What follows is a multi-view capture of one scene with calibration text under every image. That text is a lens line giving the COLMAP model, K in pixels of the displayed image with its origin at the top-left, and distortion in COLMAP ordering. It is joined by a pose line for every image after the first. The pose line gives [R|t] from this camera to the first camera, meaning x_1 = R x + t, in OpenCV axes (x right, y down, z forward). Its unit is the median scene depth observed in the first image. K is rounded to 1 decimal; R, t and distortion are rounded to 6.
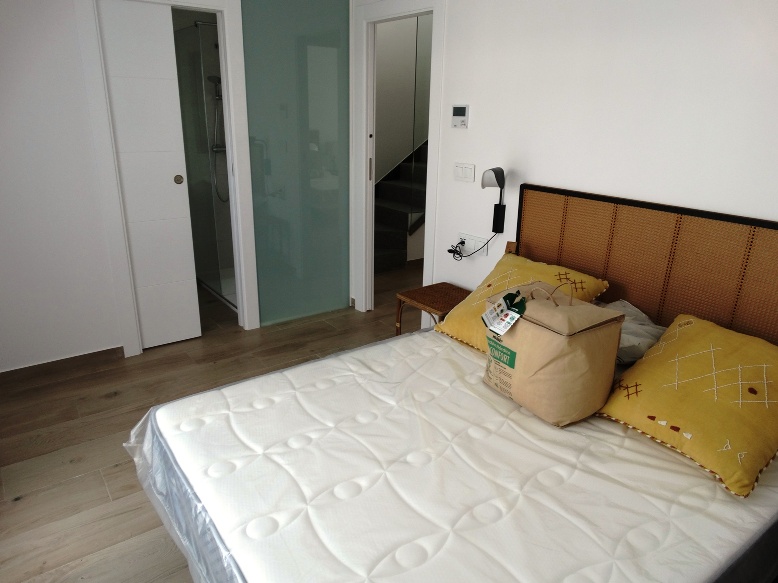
lens RADIAL K [[553.9, 0, 385.0], [0, 553.9, 291.1], [0, 0, 1]] dist [-0.003385, 0.006841]
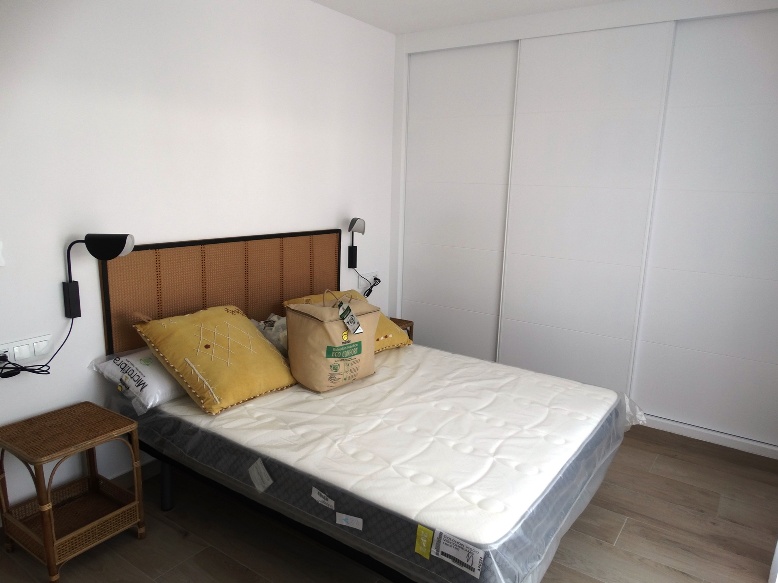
lens RADIAL K [[553.9, 0, 401.5], [0, 553.9, 300.7], [0, 0, 1]] dist [-0.003385, 0.006841]
pose [[-0.338488, -0.224680, 0.913753, -1.035441], [0.267533, 0.908021, 0.322374, -0.397667], [-0.902138, 0.353578, -0.247245, 1.201964]]
